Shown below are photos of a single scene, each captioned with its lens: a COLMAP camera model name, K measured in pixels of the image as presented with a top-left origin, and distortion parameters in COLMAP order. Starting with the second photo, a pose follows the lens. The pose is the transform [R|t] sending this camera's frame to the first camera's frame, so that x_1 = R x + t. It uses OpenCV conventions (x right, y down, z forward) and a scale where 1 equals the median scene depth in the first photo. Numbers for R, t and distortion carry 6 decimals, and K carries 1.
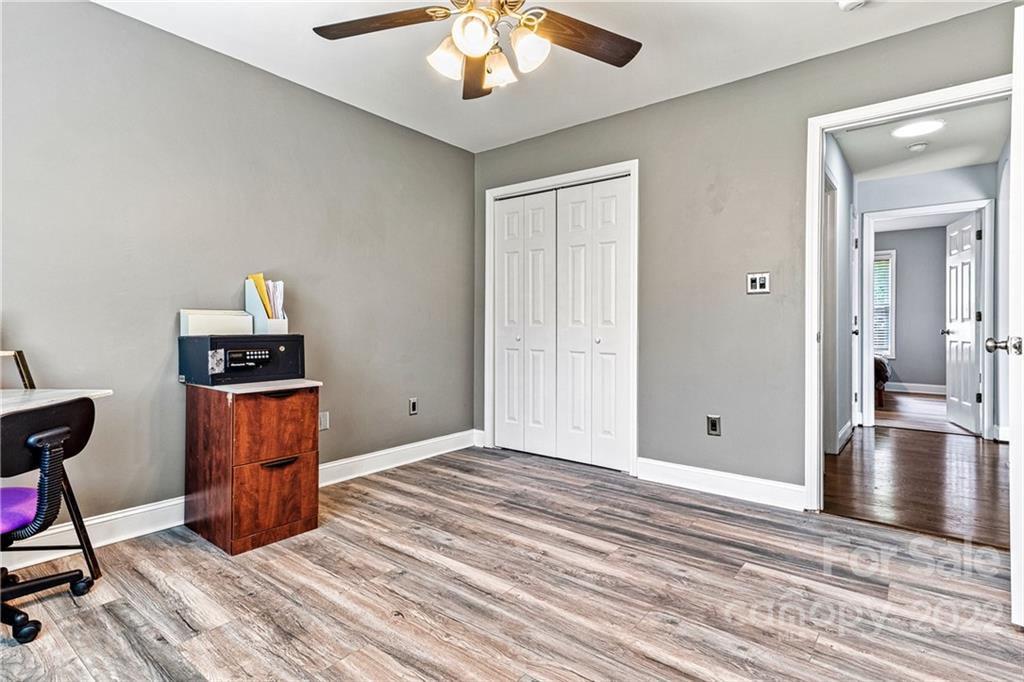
lens RADIAL K [[517.0, 0, 519.0], [0, 517.0, 334.5], [0, 0, 1]] dist [0.010173, -0.000149]
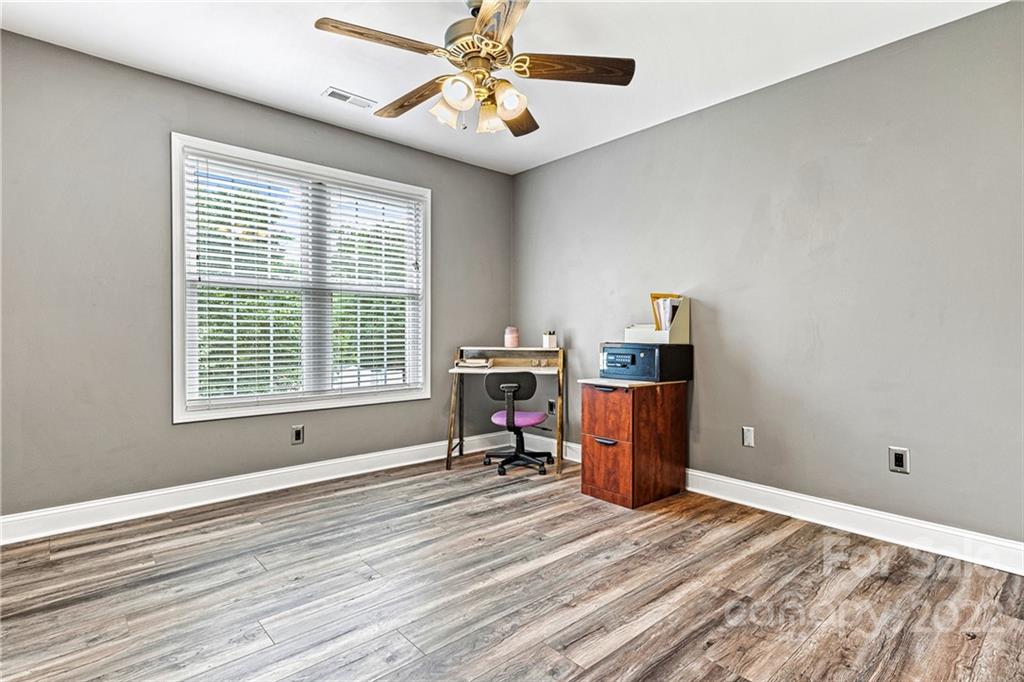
lens RADIAL K [[517.0, 0, 519.0], [0, 517.0, 334.5], [0, 0, 1]] dist [0.010173, -0.000149]
pose [[-0.182146, 0.001046, -0.983271, 0.825254], [-0.021092, 0.999765, 0.004970, -0.021695], [0.983045, 0.021645, -0.182081, 0.978363]]
